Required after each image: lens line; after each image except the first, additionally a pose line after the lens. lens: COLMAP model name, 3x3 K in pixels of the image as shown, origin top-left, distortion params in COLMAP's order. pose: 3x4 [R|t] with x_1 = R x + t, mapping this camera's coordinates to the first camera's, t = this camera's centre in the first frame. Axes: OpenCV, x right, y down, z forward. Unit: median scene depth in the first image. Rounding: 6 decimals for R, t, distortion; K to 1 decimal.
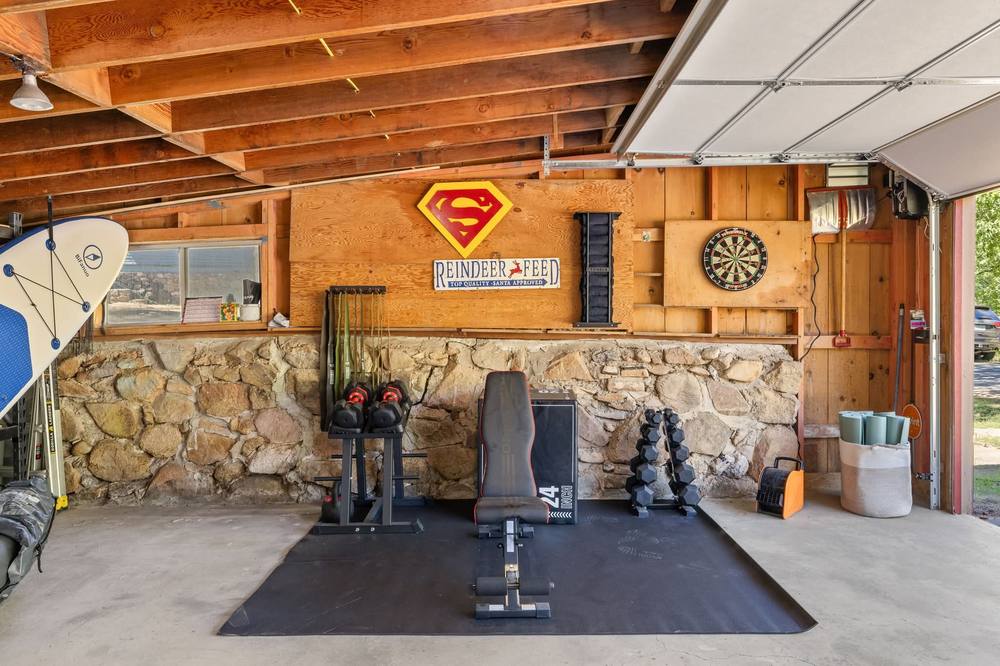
lens RADIAL K [[552.6, 0, 499.8], [0, 552.6, 320.0], [0, 0, 1]] dist [-0.000156, -0.000222]
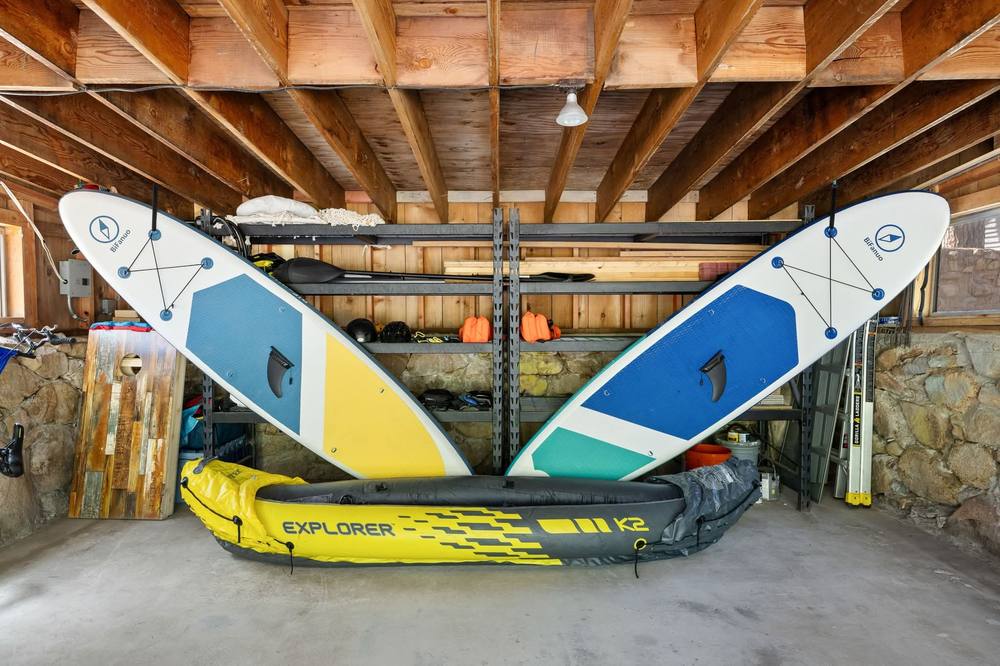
lens RADIAL K [[552.6, 0, 499.8], [0, 552.6, 320.0], [0, 0, 1]] dist [-0.000156, -0.000222]
pose [[0.075386, 0.019736, -0.996959, 0.103847], [0.002799, 0.999796, 0.020004, -0.001146], [0.997151, -0.004298, 0.075315, 0.285849]]
